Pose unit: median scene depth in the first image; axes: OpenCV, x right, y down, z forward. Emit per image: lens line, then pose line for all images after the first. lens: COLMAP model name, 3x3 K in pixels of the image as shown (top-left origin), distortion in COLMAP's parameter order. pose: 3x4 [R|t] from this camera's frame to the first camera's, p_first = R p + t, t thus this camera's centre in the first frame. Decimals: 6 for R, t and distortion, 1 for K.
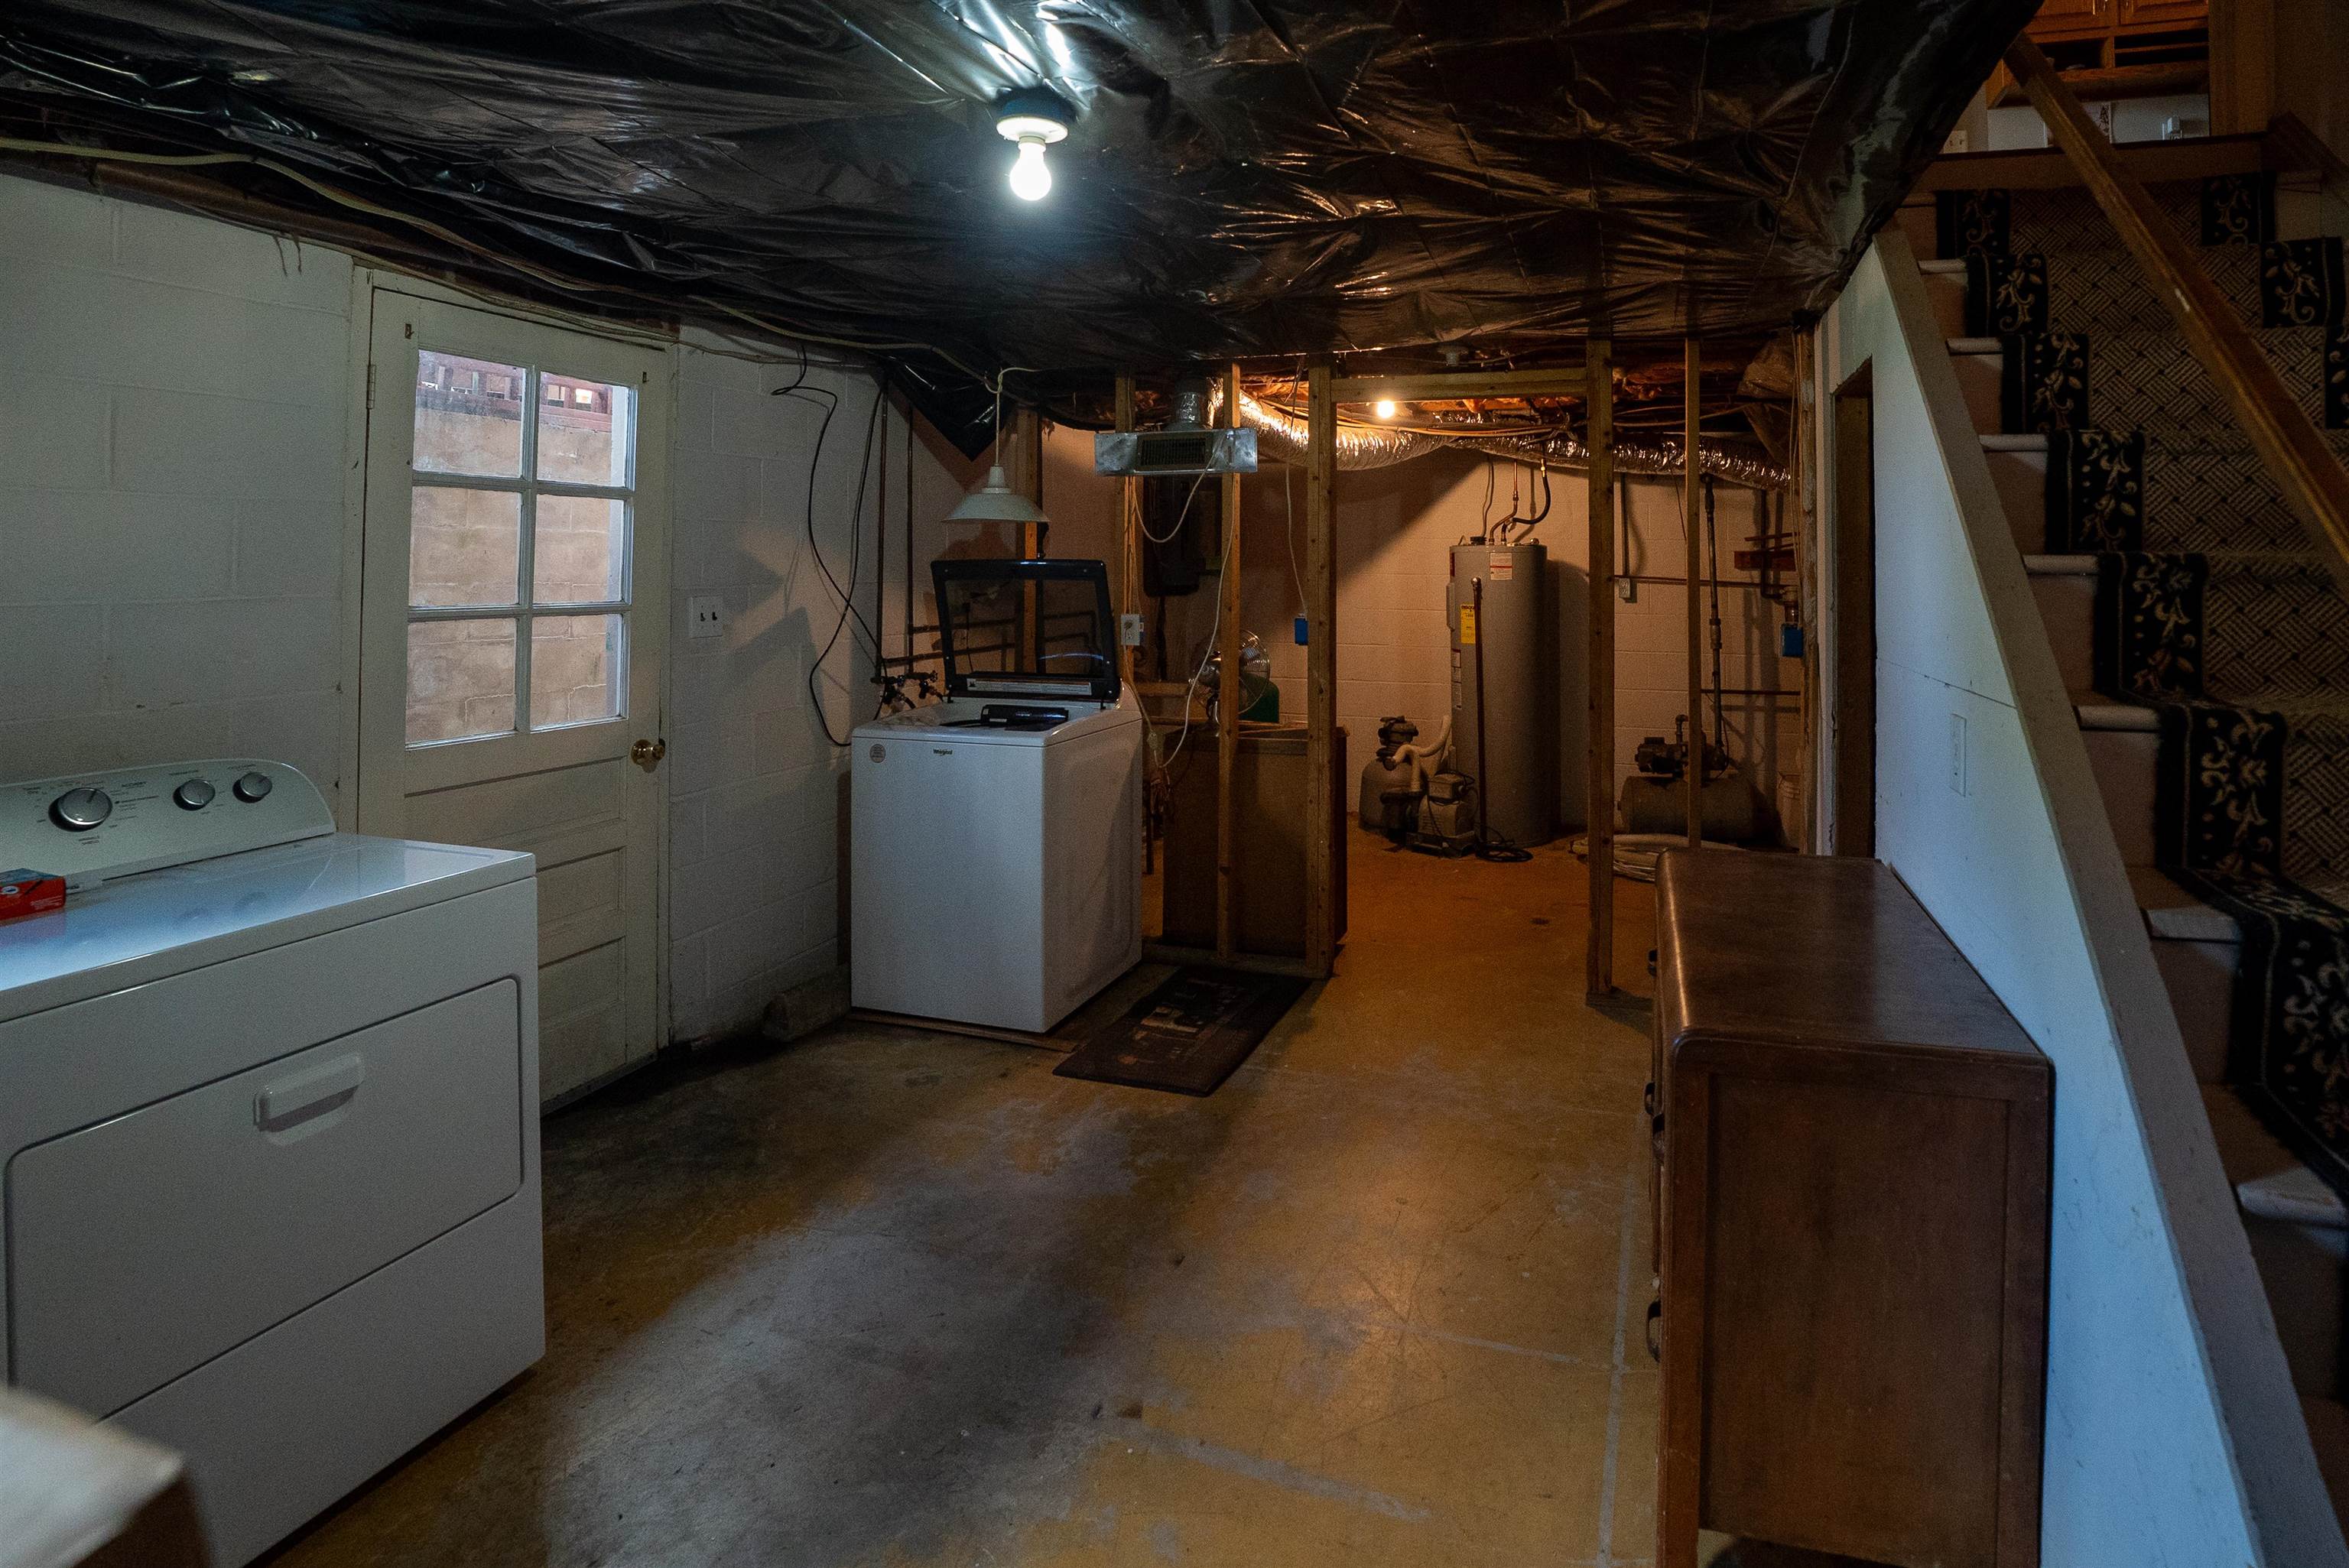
lens RADIAL K [[1100.0, 0, 1190.6], [0, 1100.0, 750.3], [0, 0, 1]] dist [-0.077432, 0.024567]
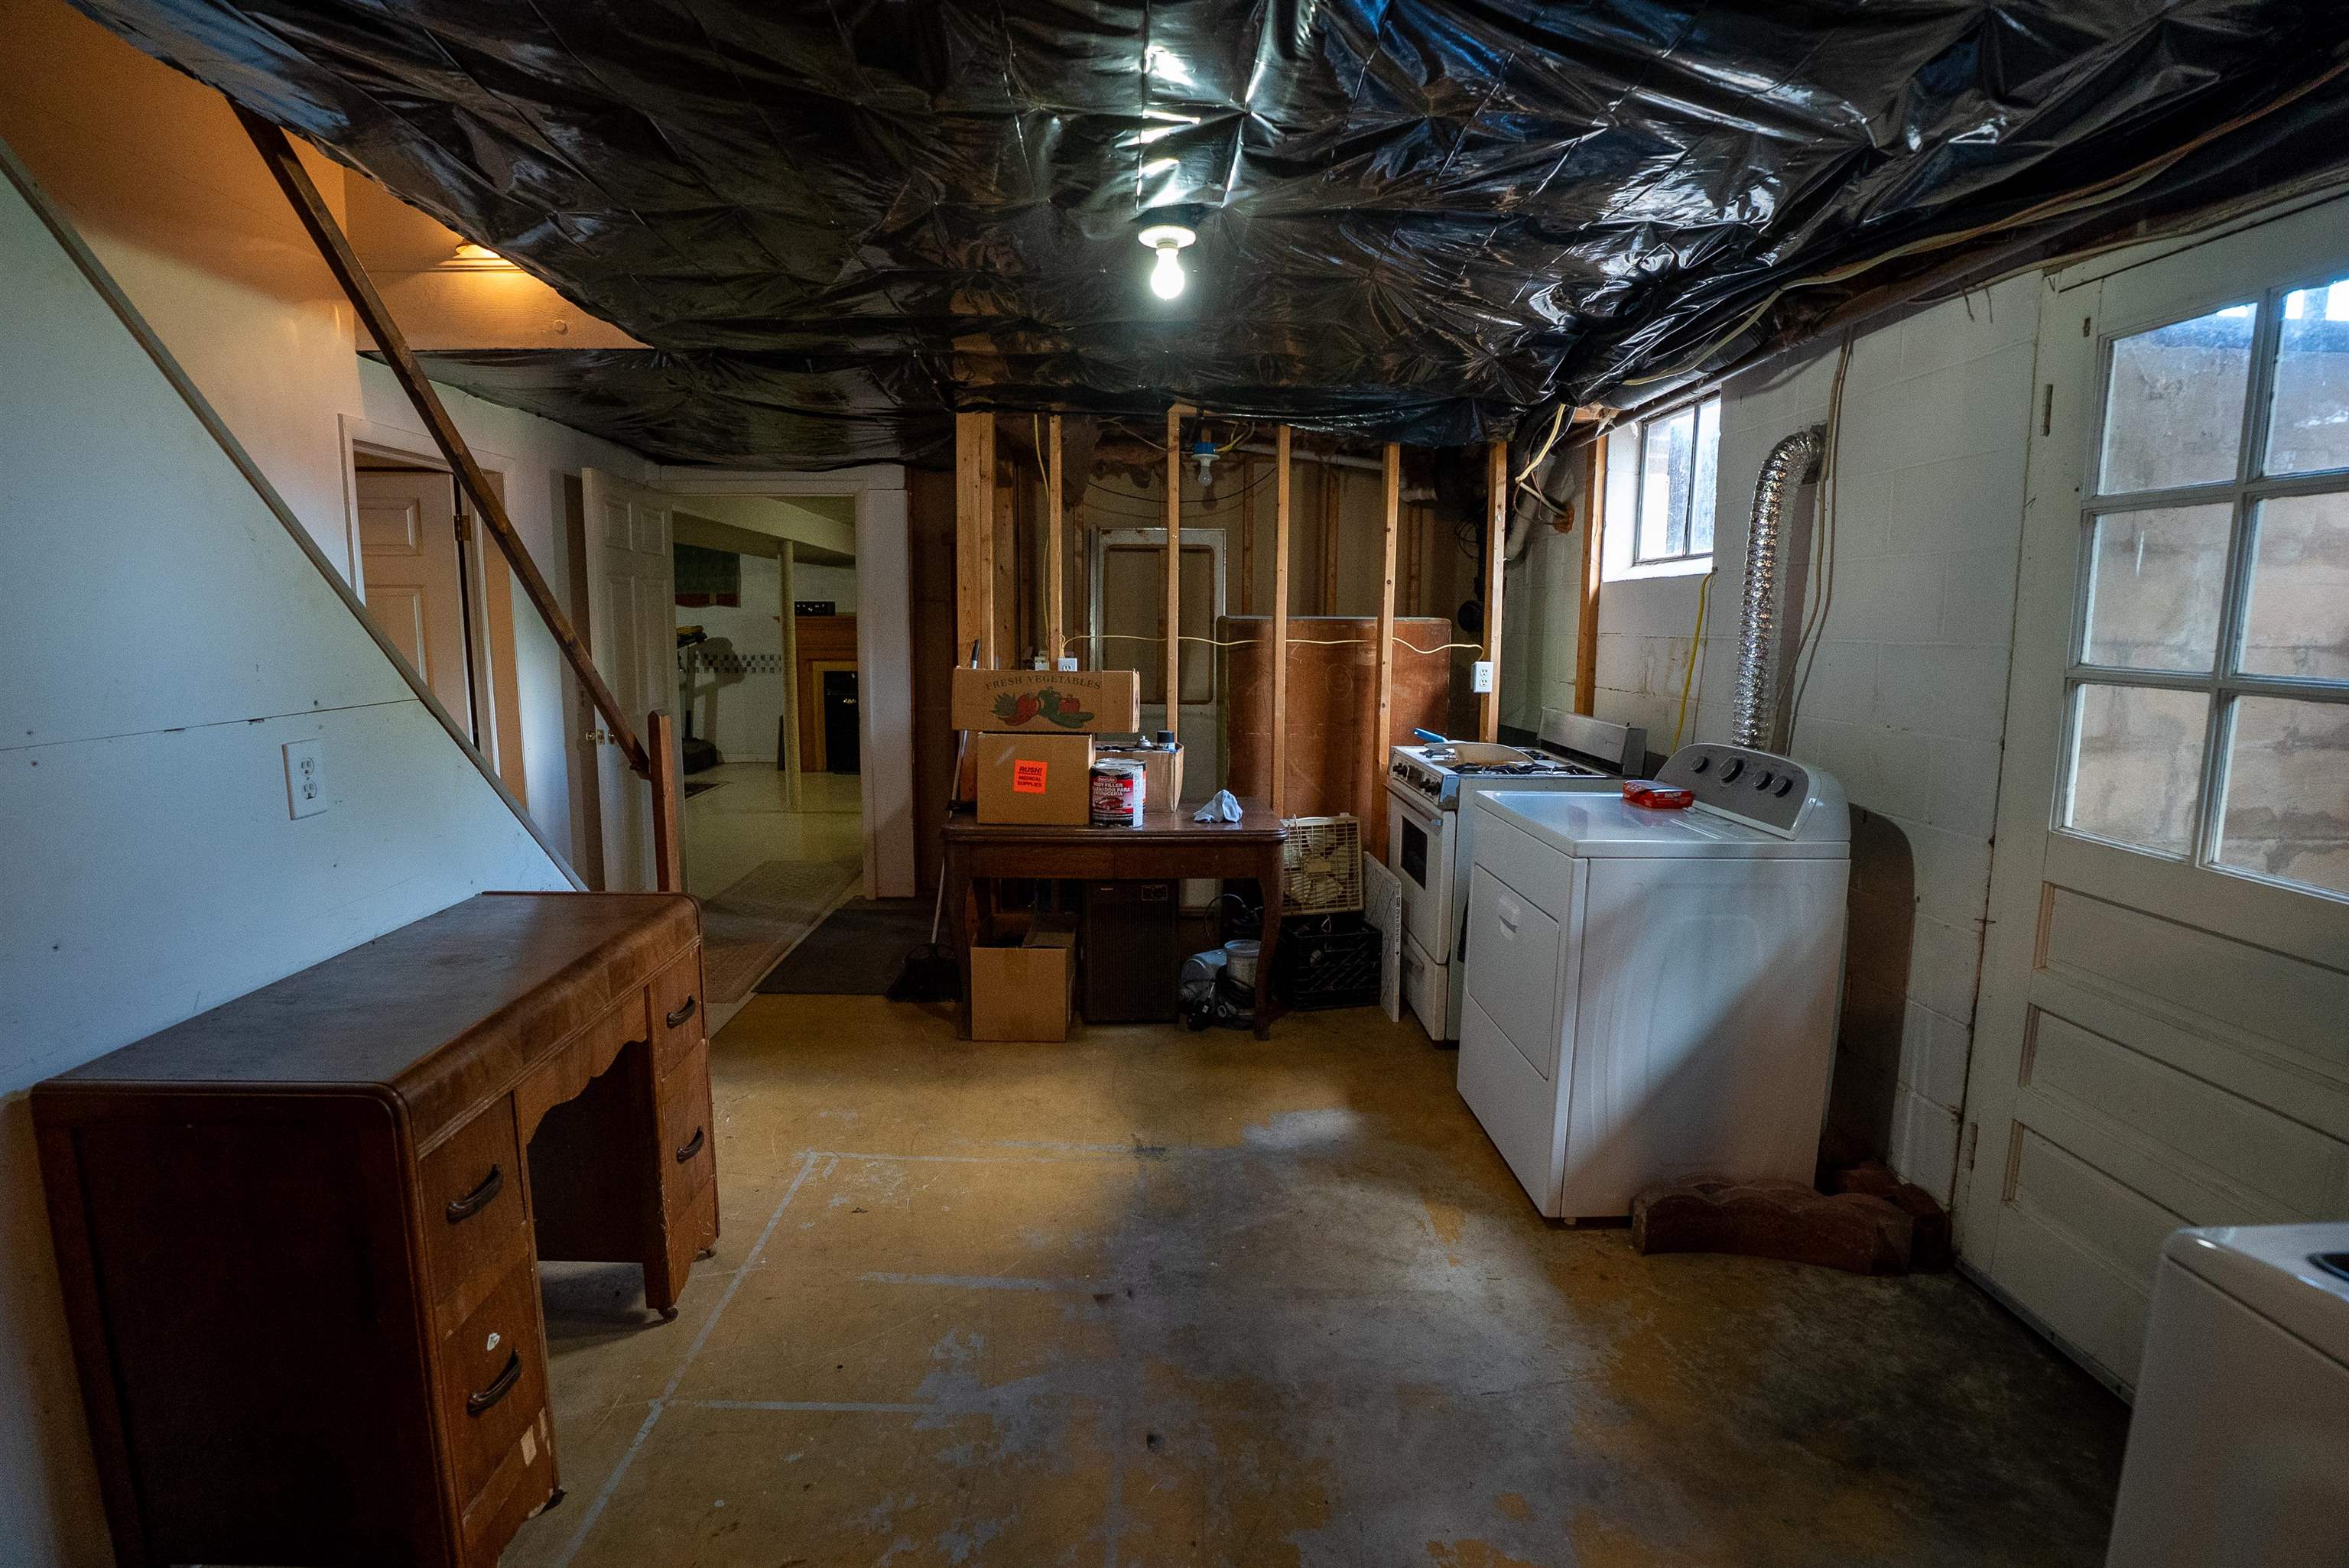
lens RADIAL K [[1100.0, 0, 1190.6], [0, 1100.0, 750.3], [0, 0, 1]] dist [-0.077432, 0.024567]
pose [[-0.902349, 0.101547, -0.418873, 0.254518], [-0.012772, 0.965123, 0.261487, -0.287307], [0.430817, 0.241302, -0.869580, 1.489352]]
